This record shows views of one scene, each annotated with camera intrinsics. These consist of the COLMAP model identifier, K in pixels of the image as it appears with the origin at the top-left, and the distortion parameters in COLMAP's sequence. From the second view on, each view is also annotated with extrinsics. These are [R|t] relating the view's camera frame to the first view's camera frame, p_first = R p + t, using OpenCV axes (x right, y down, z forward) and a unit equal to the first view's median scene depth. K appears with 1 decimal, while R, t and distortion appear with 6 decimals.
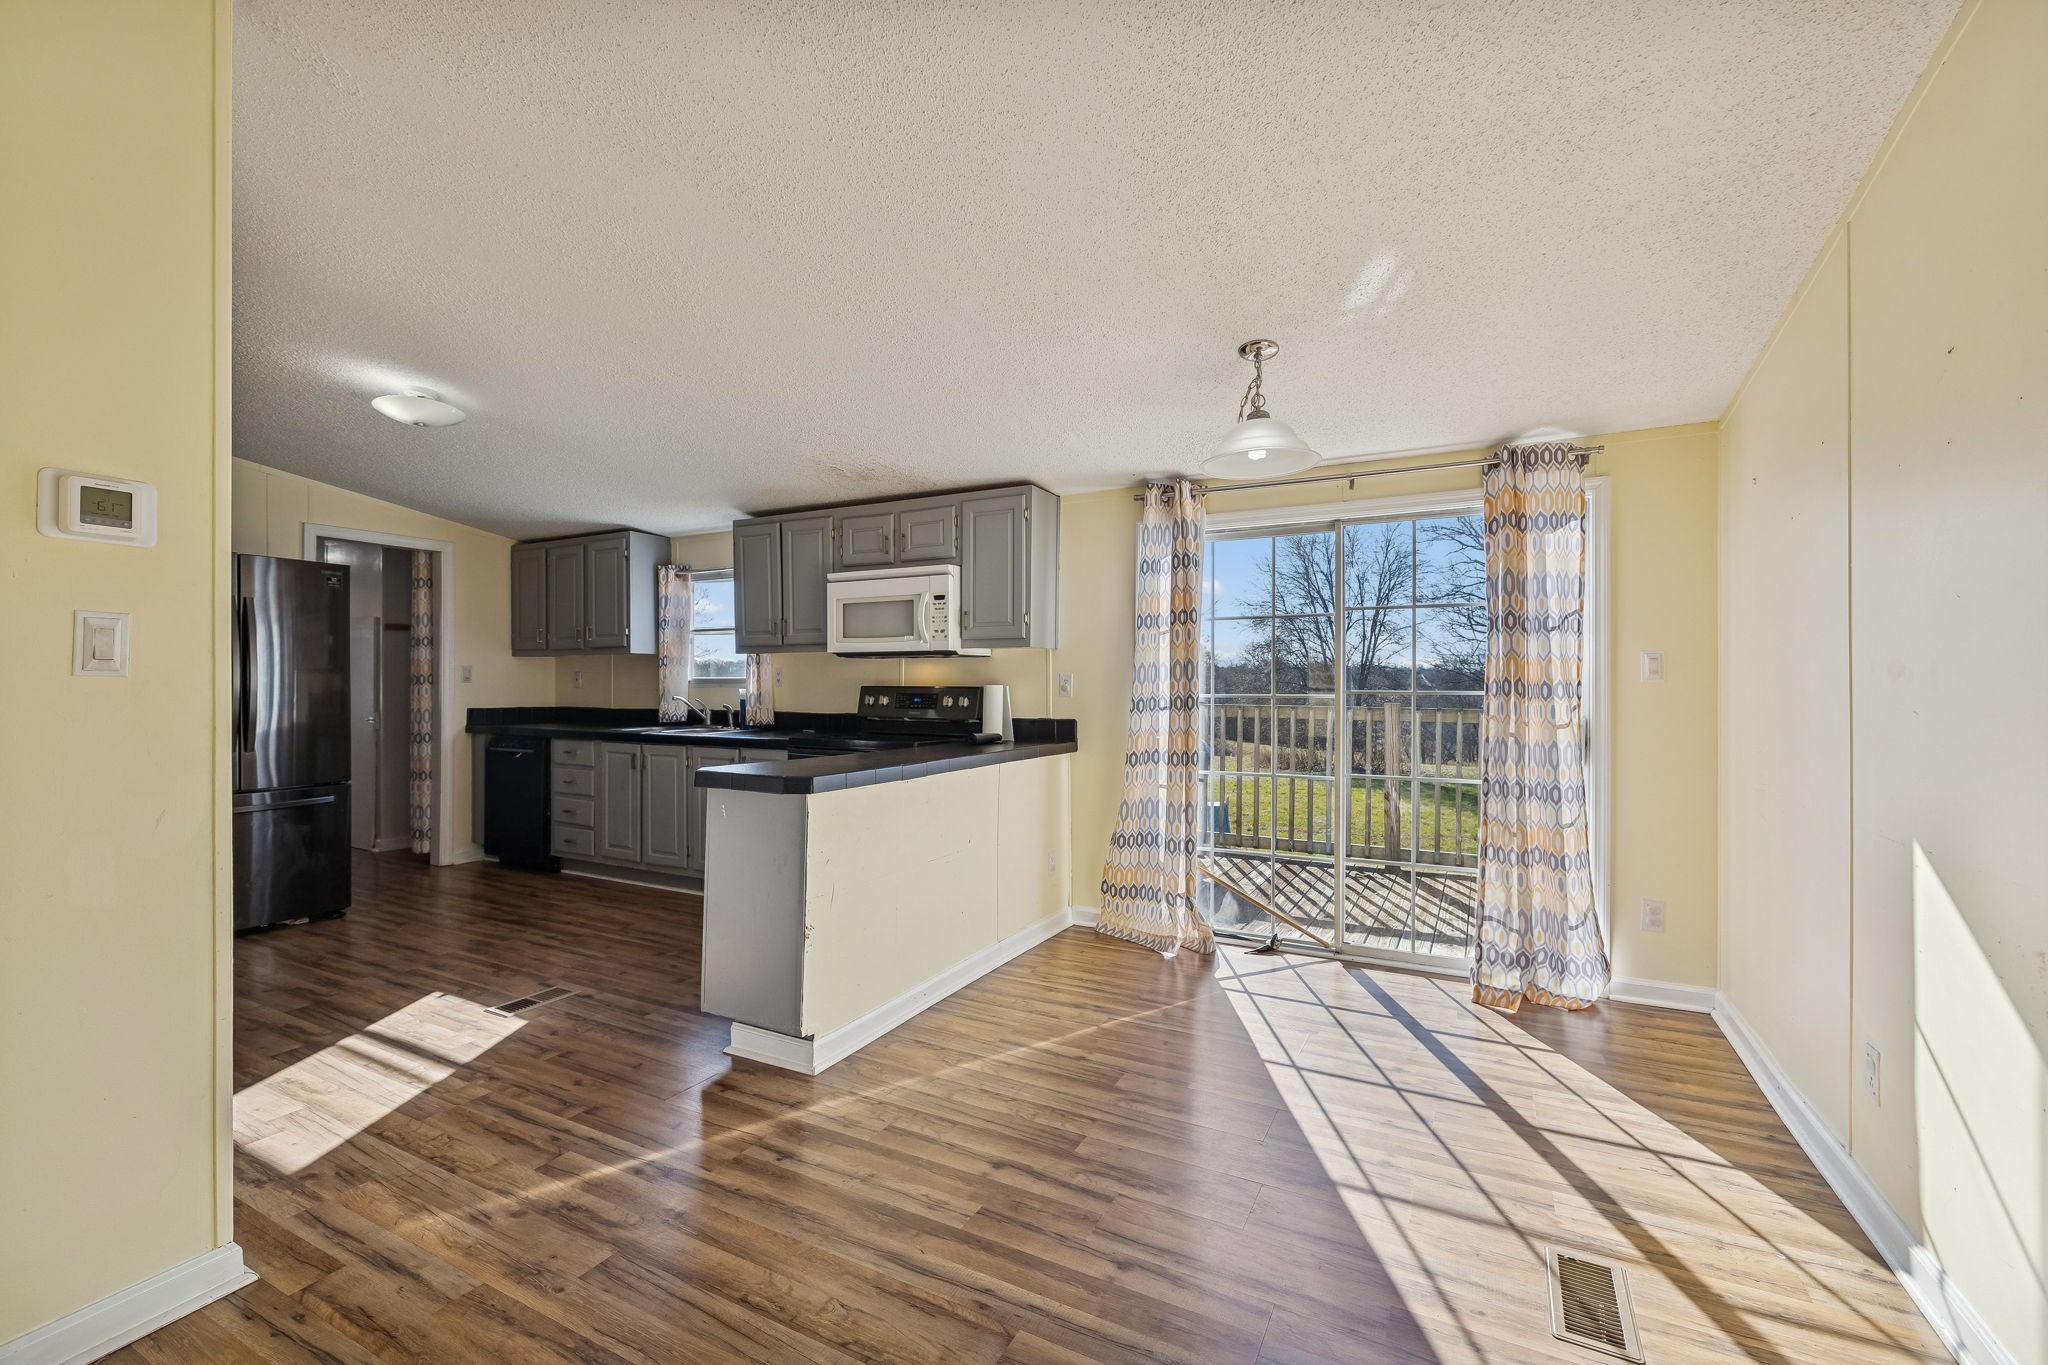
lens RADIAL K [[868.4, 0, 1023.0], [0, 868.4, 683.7], [0, 0, 1]] dist [-0.002488, -0.000197]
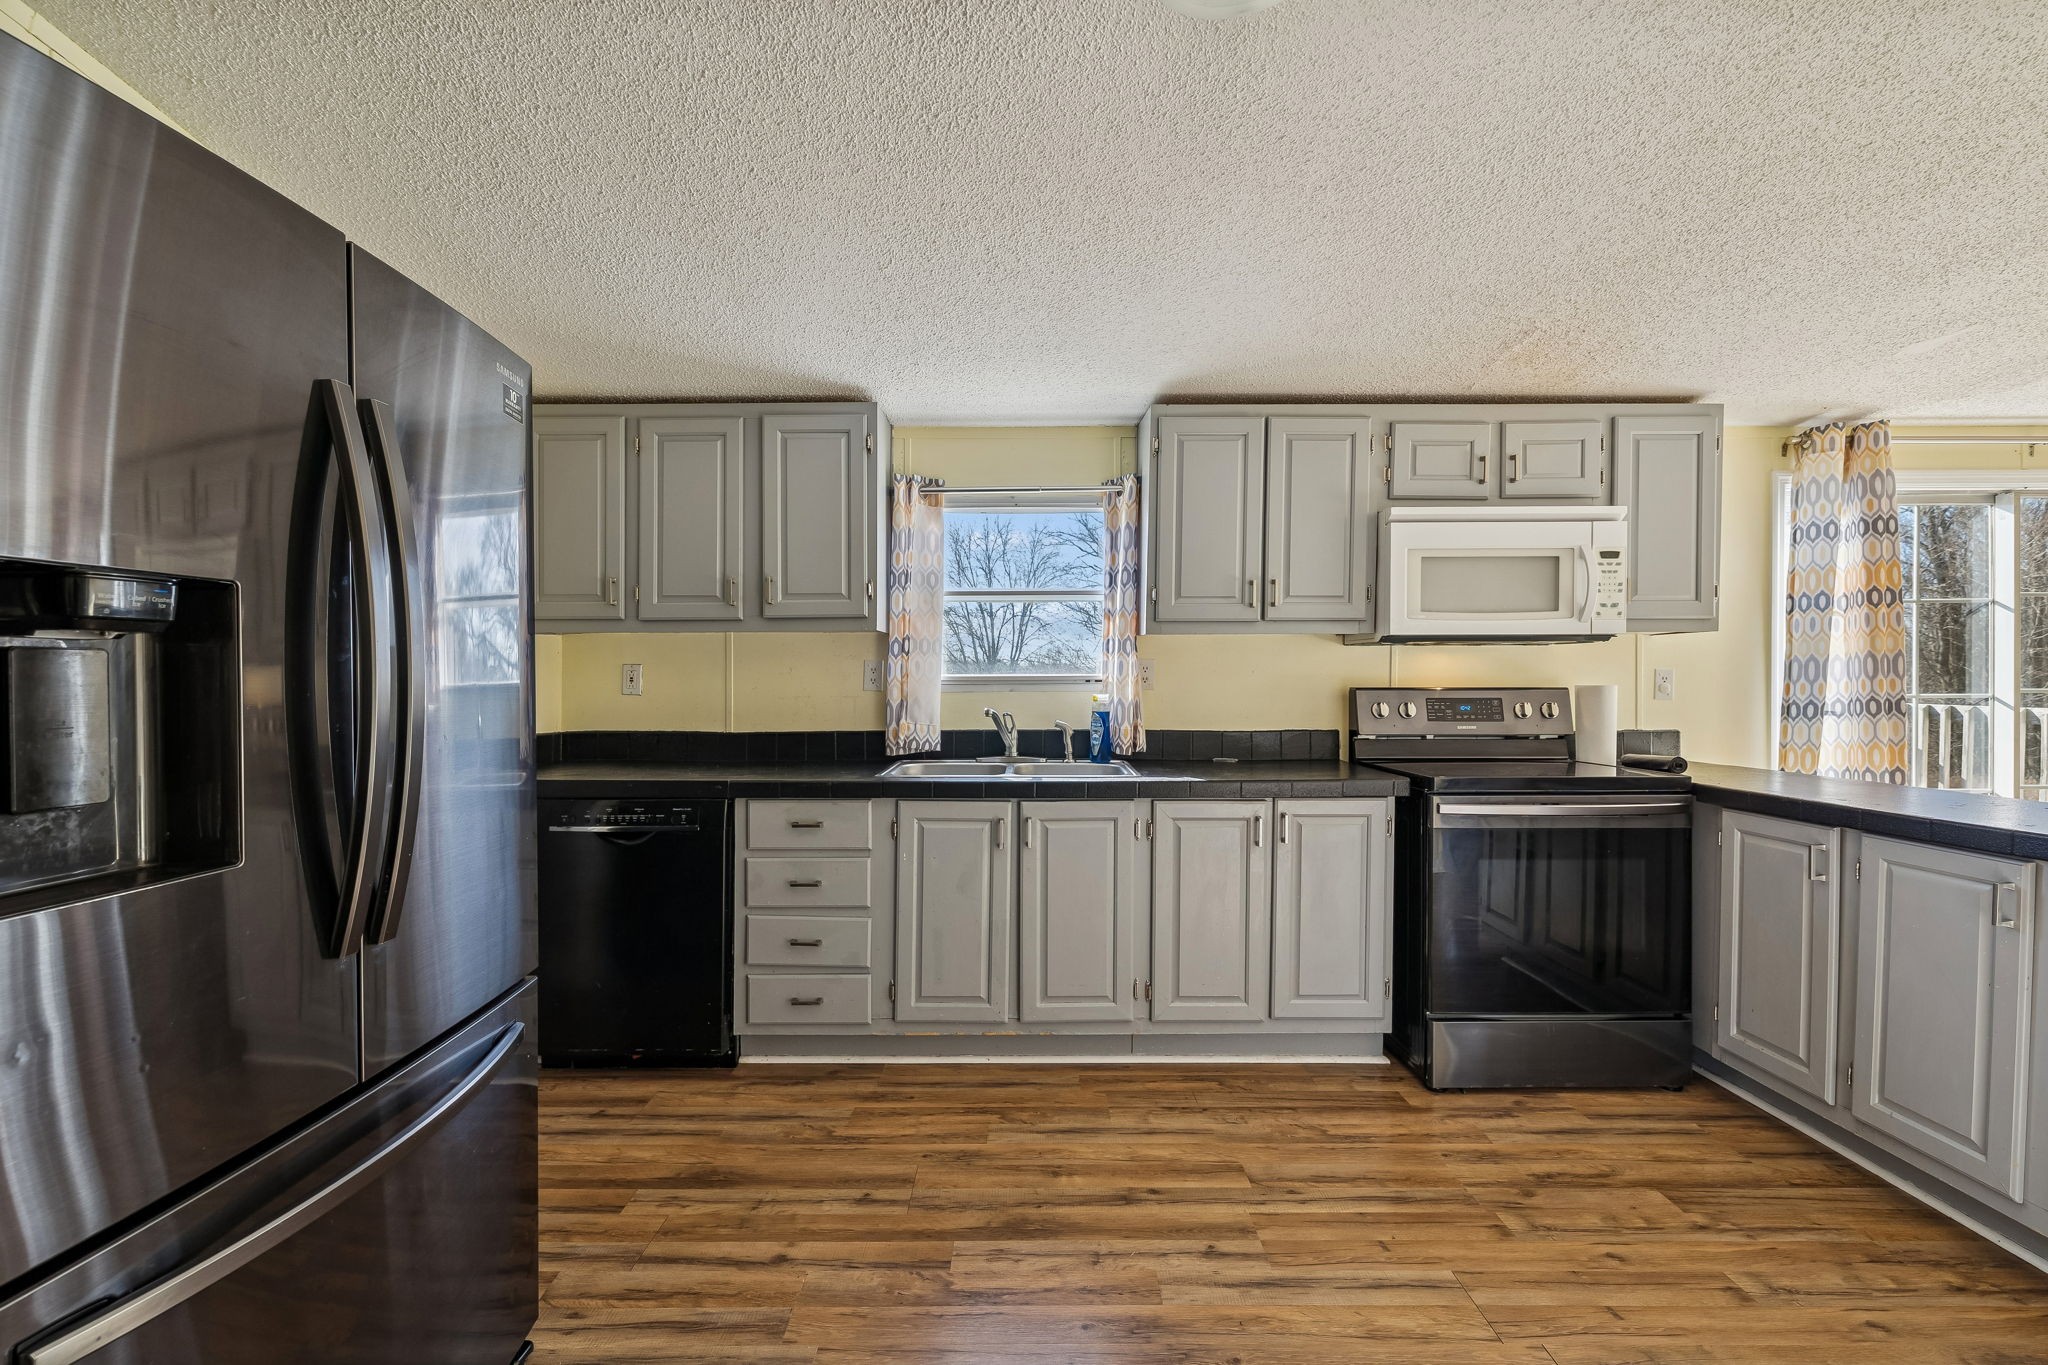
lens RADIAL K [[868.4, 0, 1030.6], [0, 868.4, 682.8], [0, 0, 1]] dist [-0.002488, -0.000197]
pose [[0.881924, -0.010312, 0.471279, -0.652777], [0.004956, 0.999908, 0.012605, -0.009440], [-0.471366, -0.008781, 0.881894, 0.504427]]
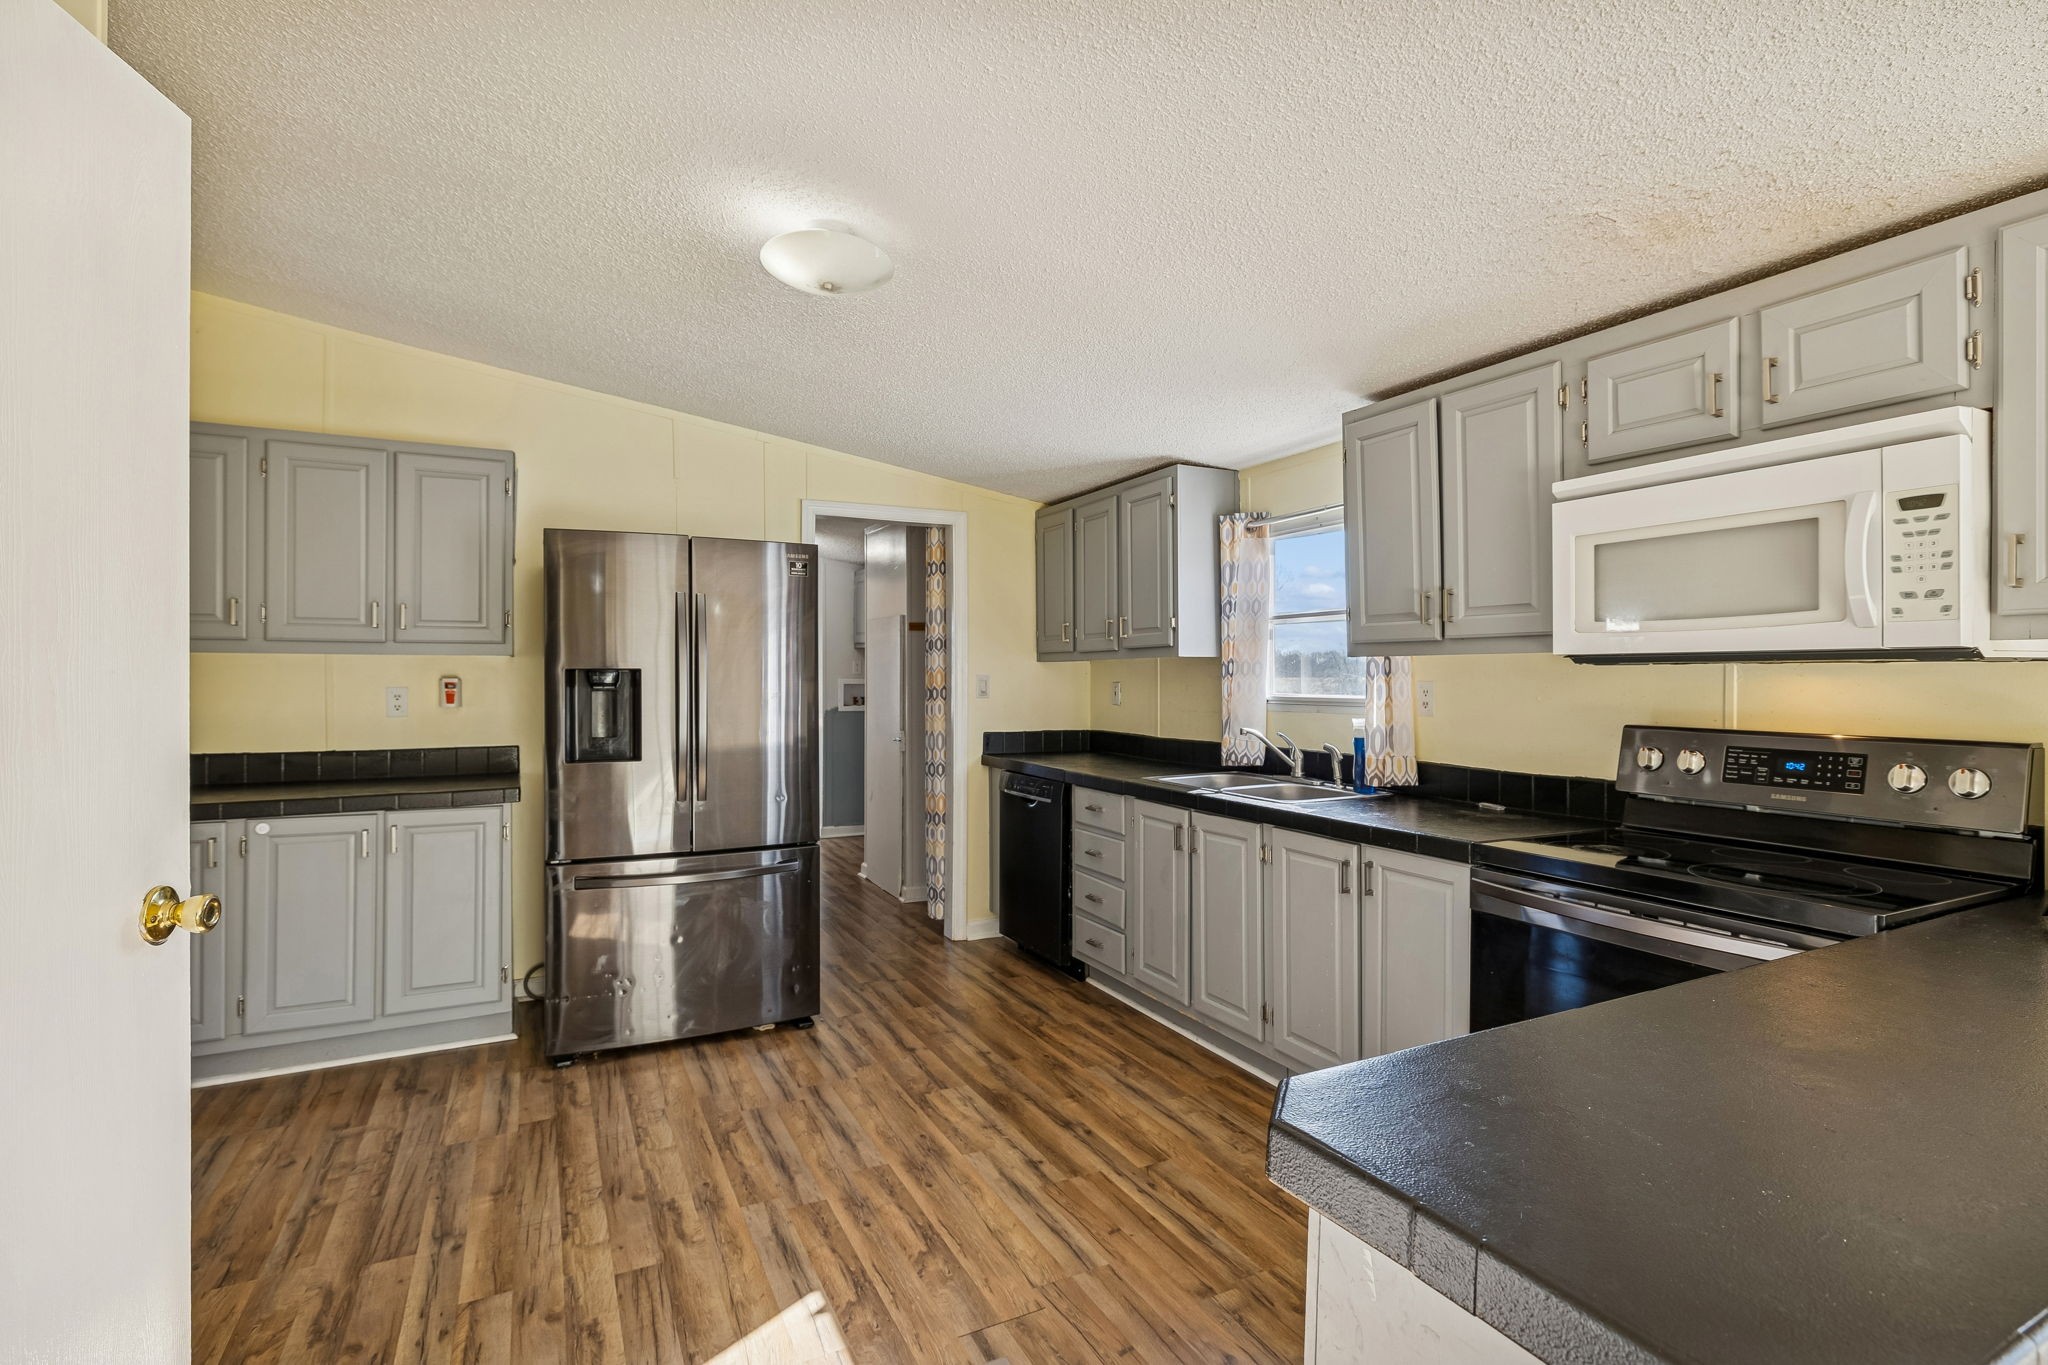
lens RADIAL K [[990.9, 0, 1034.9], [0, 990.9, 674.1], [0, 0, 1]] dist [0.016001, -0.001171]
pose [[0.822301, -0.002369, -0.569048, -0.131933], [0.000863, 0.999995, -0.002917, -0.021356], [0.569053, 0.001908, 0.822299, 0.359768]]
